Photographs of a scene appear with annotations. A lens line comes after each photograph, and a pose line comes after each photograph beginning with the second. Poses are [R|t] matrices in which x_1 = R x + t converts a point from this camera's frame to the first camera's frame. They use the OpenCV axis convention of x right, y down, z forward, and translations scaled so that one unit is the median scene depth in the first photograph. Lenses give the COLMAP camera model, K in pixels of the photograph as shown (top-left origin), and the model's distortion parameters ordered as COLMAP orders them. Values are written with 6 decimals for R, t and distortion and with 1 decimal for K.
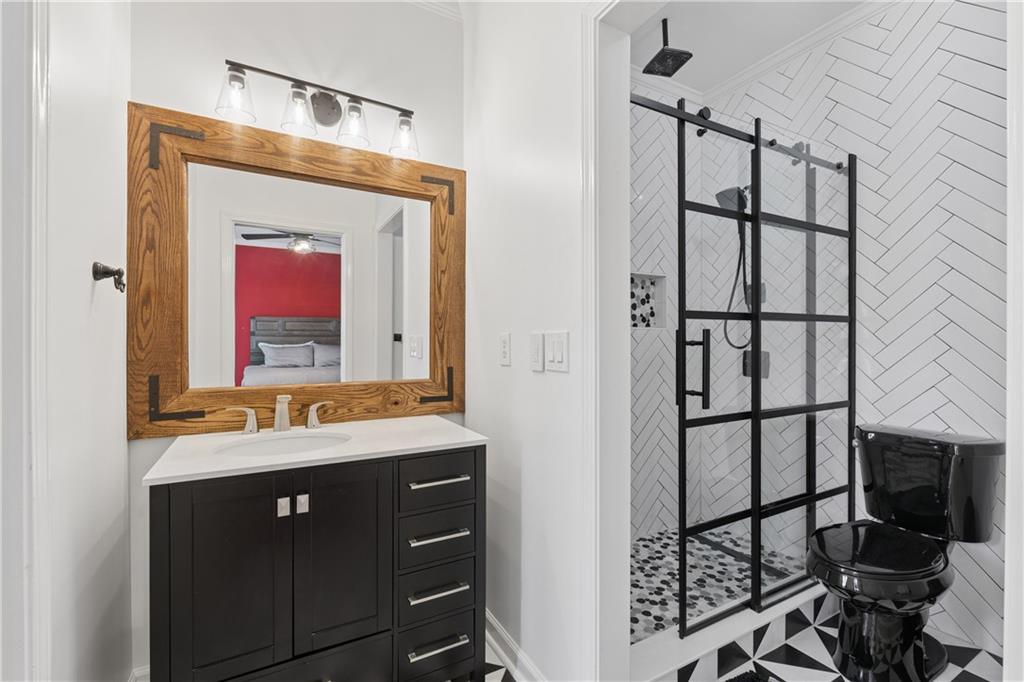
lens RADIAL K [[449.9, 0, 513.1], [0, 449.9, 342.4], [0, 0, 1]] dist [-0.005041, 0.000611]
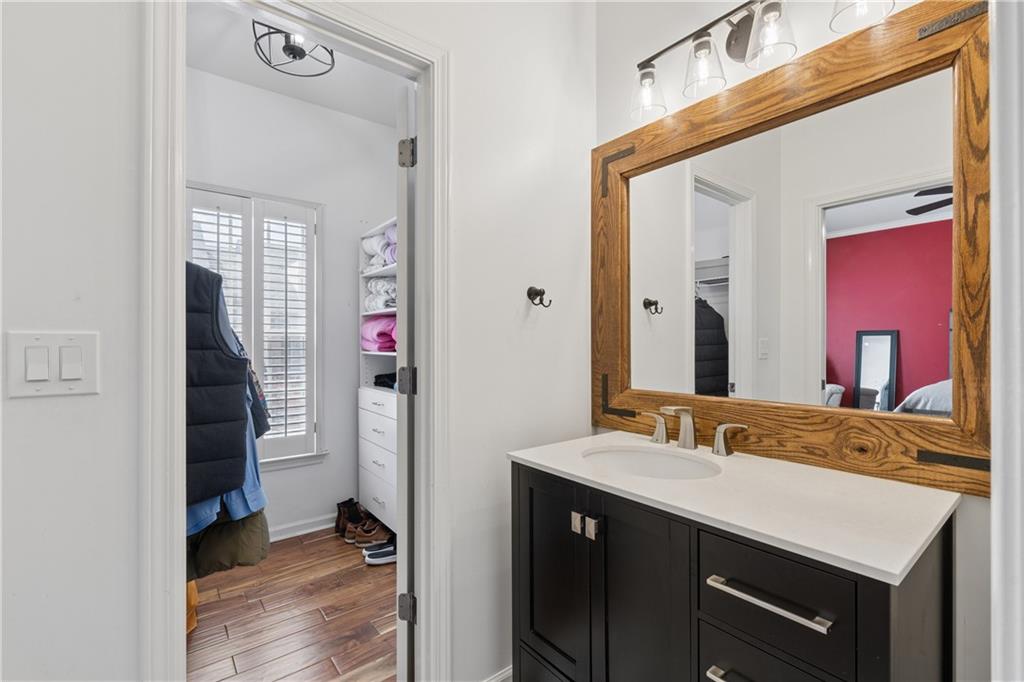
lens RADIAL K [[449.9, 0, 514.1], [0, 449.9, 345.1], [0, 0, 1]] dist [-0.005041, 0.000611]
pose [[0.145273, 0.001537, -0.989390, 0.308990], [0.003120, 0.999993, 0.002012, -0.004629], [0.989387, -0.003379, 0.145267, 0.570883]]
